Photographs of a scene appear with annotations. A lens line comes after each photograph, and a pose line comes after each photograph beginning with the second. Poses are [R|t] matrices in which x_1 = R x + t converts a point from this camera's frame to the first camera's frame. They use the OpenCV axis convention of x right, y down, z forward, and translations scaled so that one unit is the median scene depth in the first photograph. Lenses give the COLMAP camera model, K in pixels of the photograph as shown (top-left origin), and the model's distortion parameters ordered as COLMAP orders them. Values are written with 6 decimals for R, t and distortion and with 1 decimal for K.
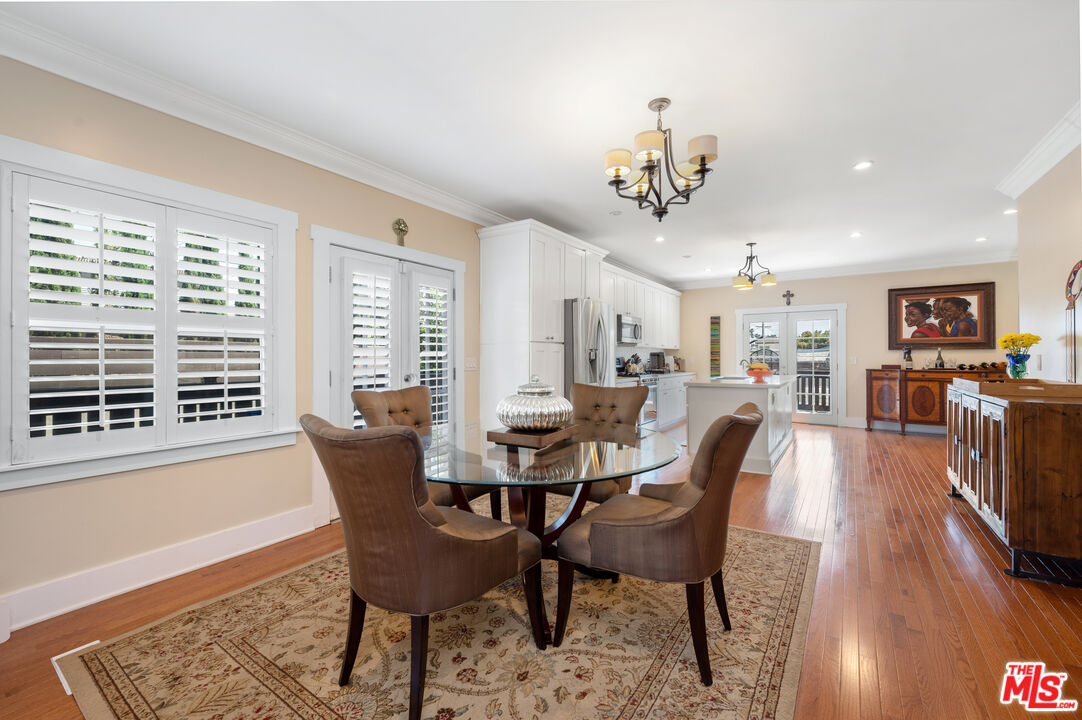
lens RADIAL K [[451.6, 0, 534.9], [0, 451.6, 356.0], [0, 0, 1]] dist [-0.002091, -0.000172]
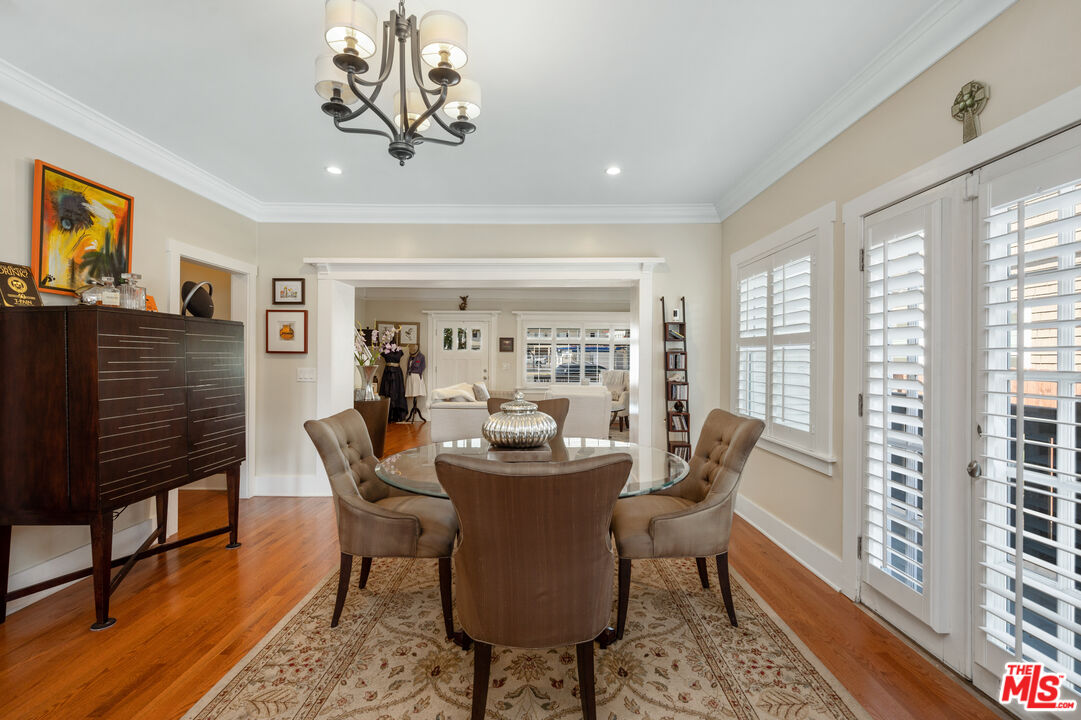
lens RADIAL K [[477.3, 0, 540.5], [0, 477.3, 360.0], [0, 0, 1]] dist [0.000794, 0.000356]
pose [[-0.821398, 0.005465, -0.570329, 0.202579], [0.002413, 0.999978, 0.006107, -0.013819], [0.570350, 0.003640, -0.821394, 0.672822]]
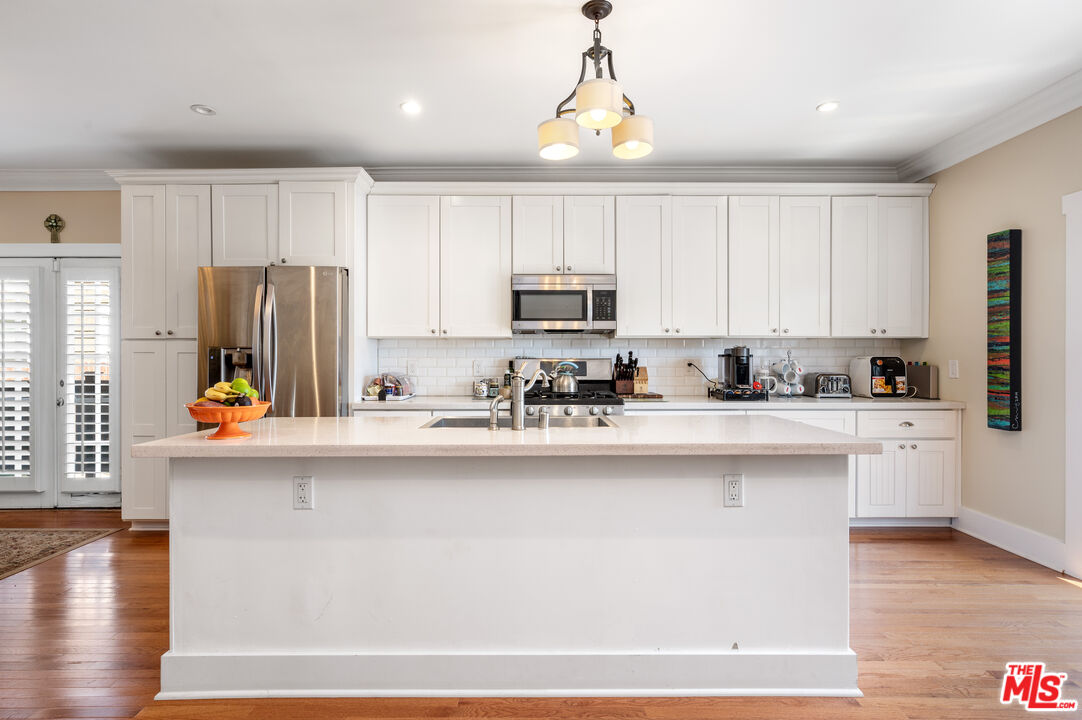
lens RADIAL K [[477.8, 0, 541.0], [0, 477.8, 360.0], [0, 0, 1]] dist [0.000794, 0.000356]
pose [[0.582136, -0.000389, -0.813091, 0.650739], [0.001774, 0.999998, 0.000792, 0.001826], [0.813089, -0.001903, 0.582136, 0.726850]]
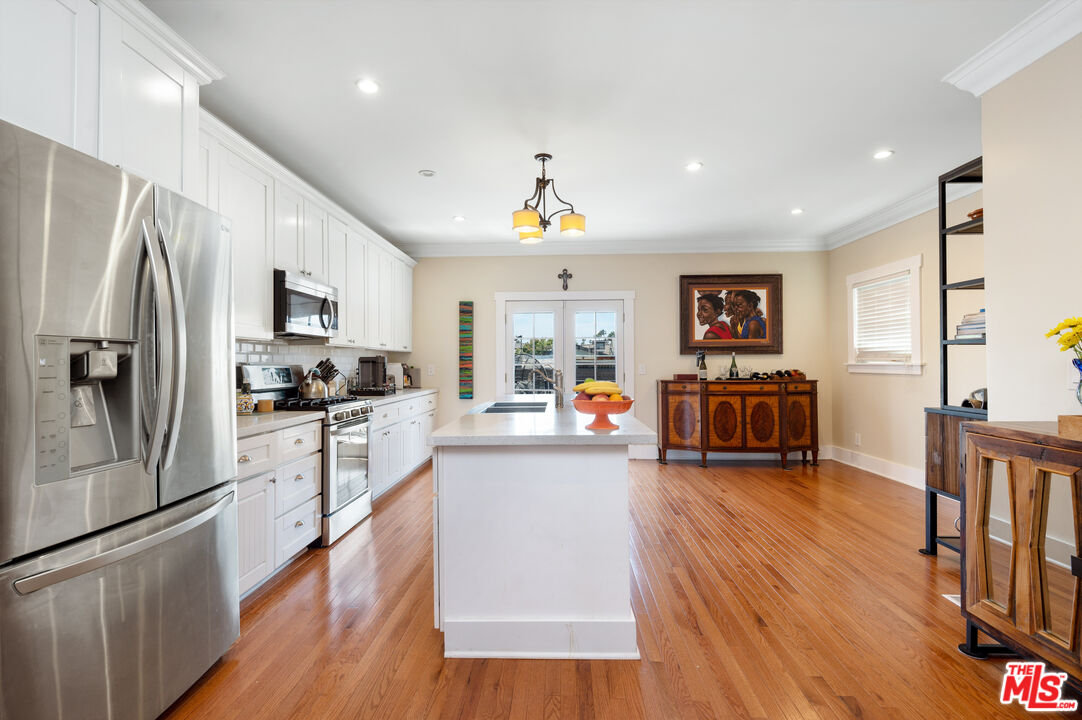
lens RADIAL K [[502.5, 0, 541.0], [0, 502.5, 360.0], [0, 0, 1]] dist [-0.001061, -0.000129]
pose [[0.844041, 0.000785, 0.536278, 0.141671], [0.002063, 0.999987, -0.004710, -0.000950], [-0.536274, 0.005082, 0.844028, 0.455354]]
